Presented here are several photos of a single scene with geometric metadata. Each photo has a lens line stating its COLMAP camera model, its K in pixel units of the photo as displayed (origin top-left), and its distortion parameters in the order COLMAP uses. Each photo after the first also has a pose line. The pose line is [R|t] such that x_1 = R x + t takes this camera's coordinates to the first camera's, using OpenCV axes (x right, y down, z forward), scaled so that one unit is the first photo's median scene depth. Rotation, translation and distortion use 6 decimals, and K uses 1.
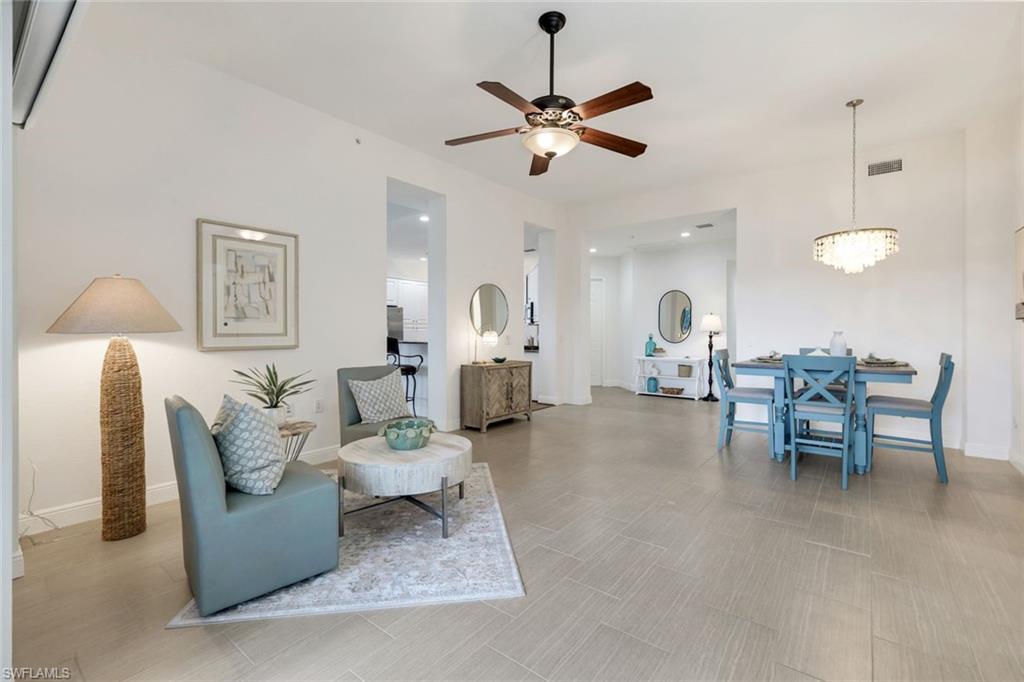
lens RADIAL K [[455.8, 0, 494.6], [0, 455.8, 332.0], [0, 0, 1]] dist [0.002517, 0.000300]
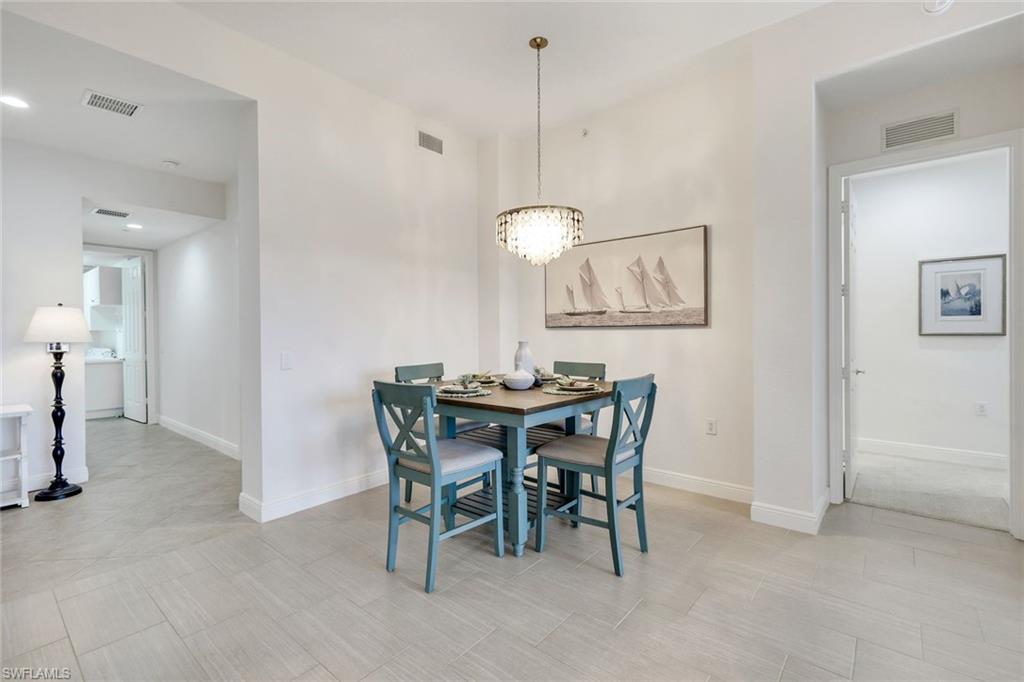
lens RADIAL K [[455.8, 0, 494.6], [0, 455.8, 332.0], [0, 0, 1]] dist [0.002517, 0.000300]
pose [[-0.005059, 0.005934, 0.999970, 0.014112], [0.007257, 0.999956, -0.005898, -0.007066], [-0.999961, 0.007227, -0.005102, 0.572010]]
